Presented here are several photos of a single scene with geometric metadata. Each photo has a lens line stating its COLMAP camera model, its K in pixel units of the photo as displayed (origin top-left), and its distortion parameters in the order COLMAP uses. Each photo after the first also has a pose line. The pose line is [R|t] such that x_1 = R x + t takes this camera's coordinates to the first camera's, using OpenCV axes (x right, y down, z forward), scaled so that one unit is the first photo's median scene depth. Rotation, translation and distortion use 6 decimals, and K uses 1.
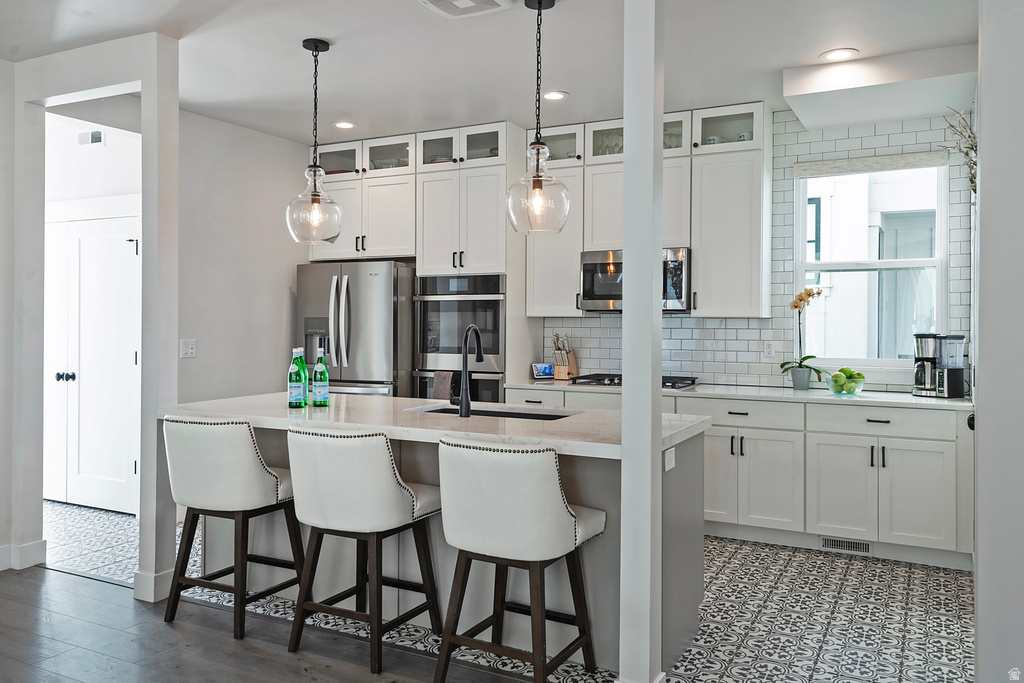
lens RADIAL K [[796.4, 0, 483.3], [0, 796.4, 331.2], [0, 0, 1]] dist [0.037543, 0.020843]
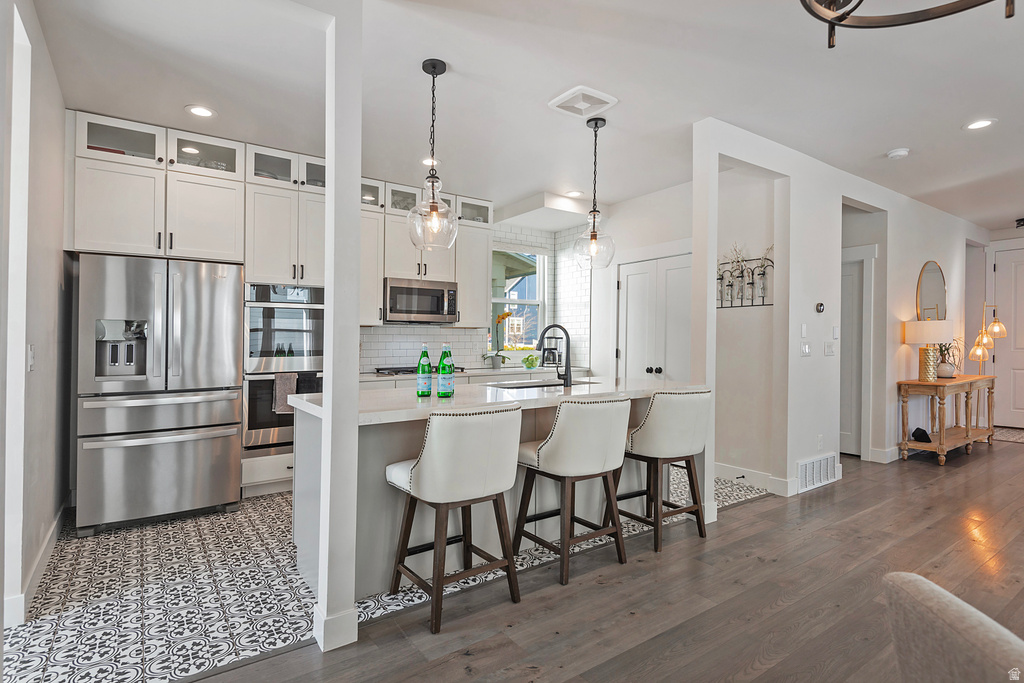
lens RADIAL K [[527.2, 0, 528.2], [0, 527.2, 342.6], [0, 0, 1]] dist [-0.000849, -0.000684]
pose [[0.423724, -0.005045, 0.905777, -0.607180], [0.019057, 0.999813, -0.003347, 0.019109], [-0.905591, 0.018679, 0.423741, 0.433490]]
